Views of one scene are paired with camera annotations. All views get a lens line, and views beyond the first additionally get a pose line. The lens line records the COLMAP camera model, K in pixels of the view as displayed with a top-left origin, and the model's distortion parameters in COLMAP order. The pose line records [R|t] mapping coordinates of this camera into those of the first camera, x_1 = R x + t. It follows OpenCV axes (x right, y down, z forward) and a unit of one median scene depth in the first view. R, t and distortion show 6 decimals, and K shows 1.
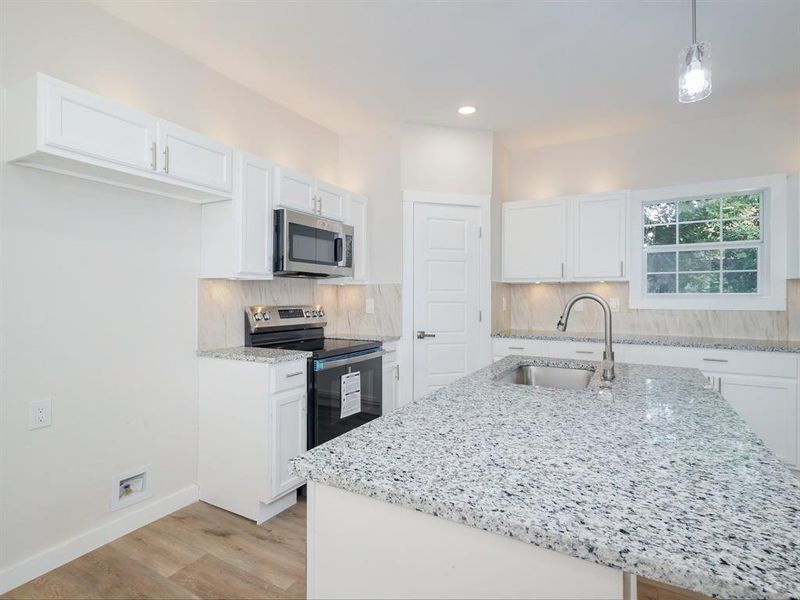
lens RADIAL K [[420.9, 0, 400.0], [0, 420.9, 300.0], [0, 0, 1]] dist [0.017086, 0.000162]
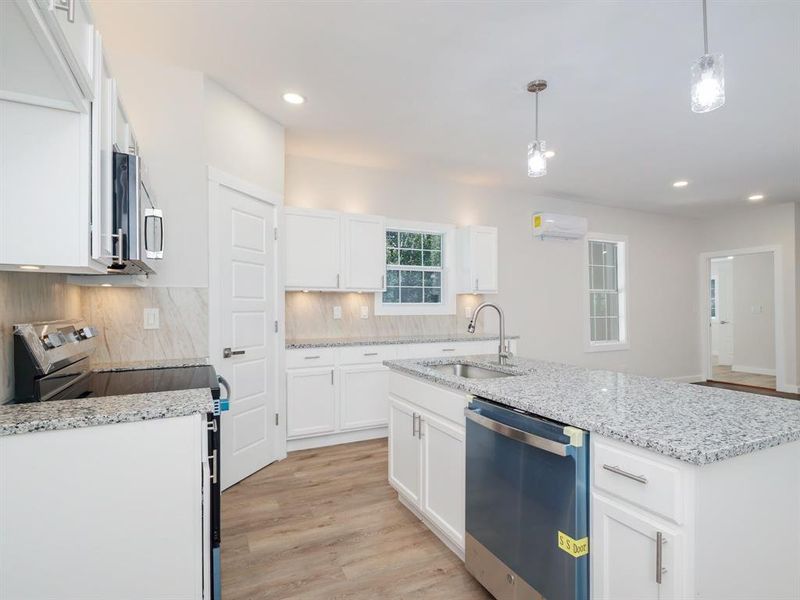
lens RADIAL K [[431.9, 0, 402.1], [0, 431.9, 305.3], [0, 0, 1]] dist [0.113271, 0.000106]
pose [[0.575027, -0.000461, 0.818134, -0.486091], [0.005891, 0.999976, -0.003577, -0.003304], [-0.818113, 0.006877, 0.575016, 0.266430]]
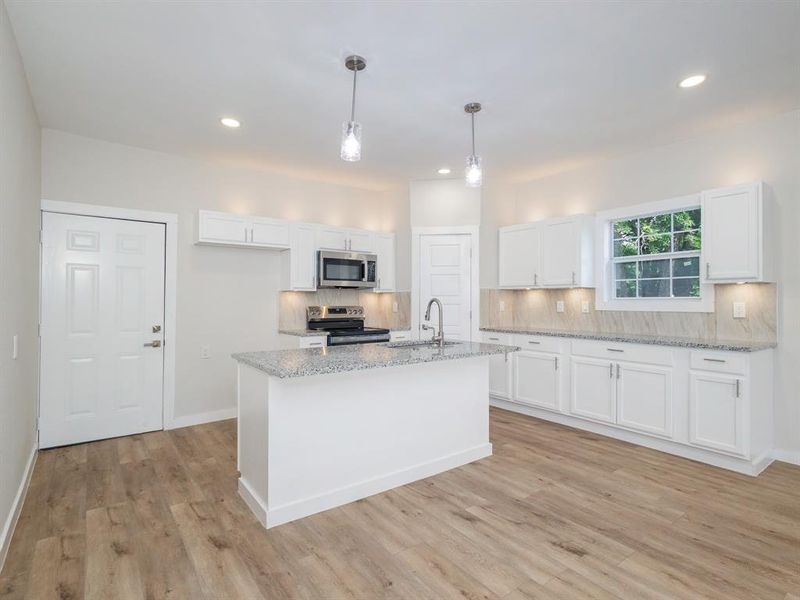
lens RADIAL K [[420.9, 0, 400.0], [0, 420.9, 300.0], [0, 0, 1]] dist [0.017086, 0.000162]
pose [[0.909385, -0.002770, -0.415946, 0.621991], [-0.000237, 0.999974, -0.007178, 0.000994], [0.415955, 0.006626, 0.909361, -0.370007]]
